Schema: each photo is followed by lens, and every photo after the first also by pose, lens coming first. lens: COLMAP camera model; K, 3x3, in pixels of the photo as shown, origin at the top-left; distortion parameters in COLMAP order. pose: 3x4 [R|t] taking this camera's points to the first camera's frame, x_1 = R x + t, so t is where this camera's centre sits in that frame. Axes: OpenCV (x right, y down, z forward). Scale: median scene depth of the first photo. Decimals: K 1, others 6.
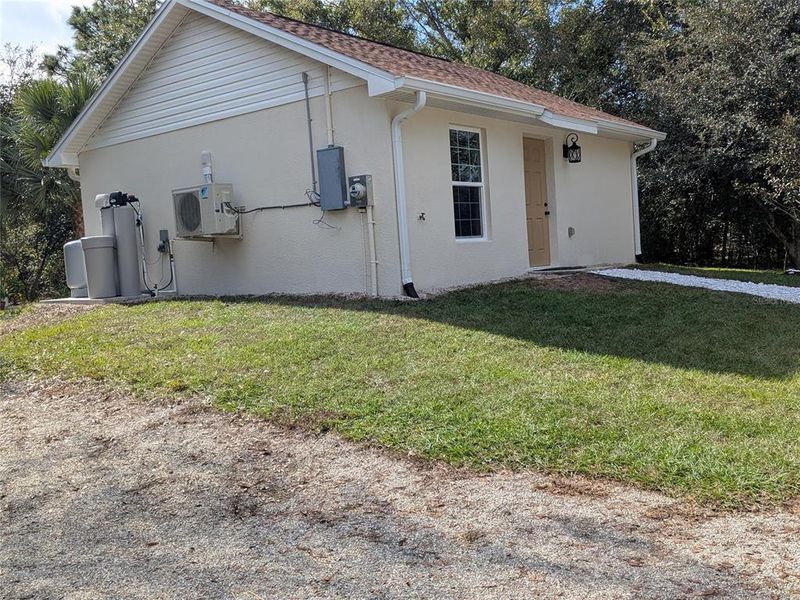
lens RADIAL K [[750.4, 0, 400.3], [0, 750.4, 295.4], [0, 0, 1]] dist [0.036893, 0.000000]
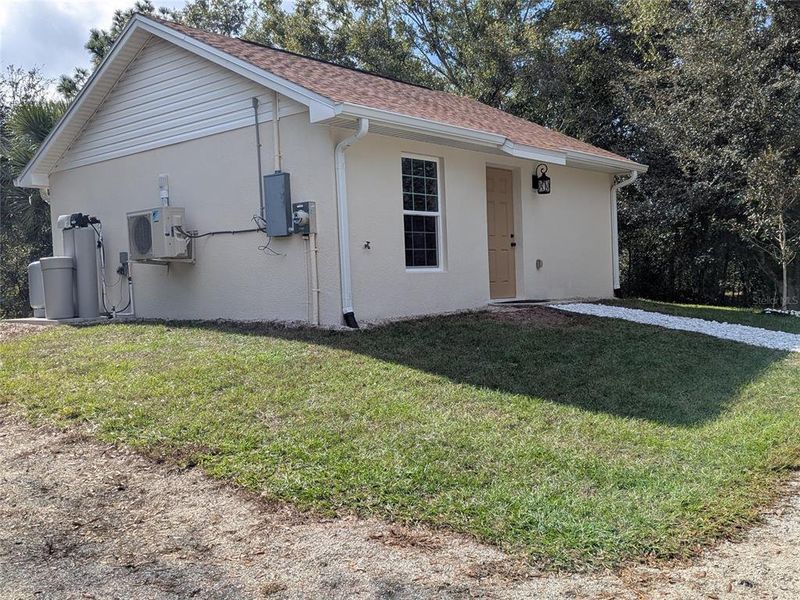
lens RADIAL K [[750.4, 0, 400.3], [0, 750.4, 304.5], [0, 0, 1]] dist [0.036893, 0.000000]
pose [[0.998769, 0.026849, -0.041698, 0.107637], [-0.027774, 0.999378, -0.021753, -0.007029], [0.041088, 0.022885, 0.998893, 0.022317]]
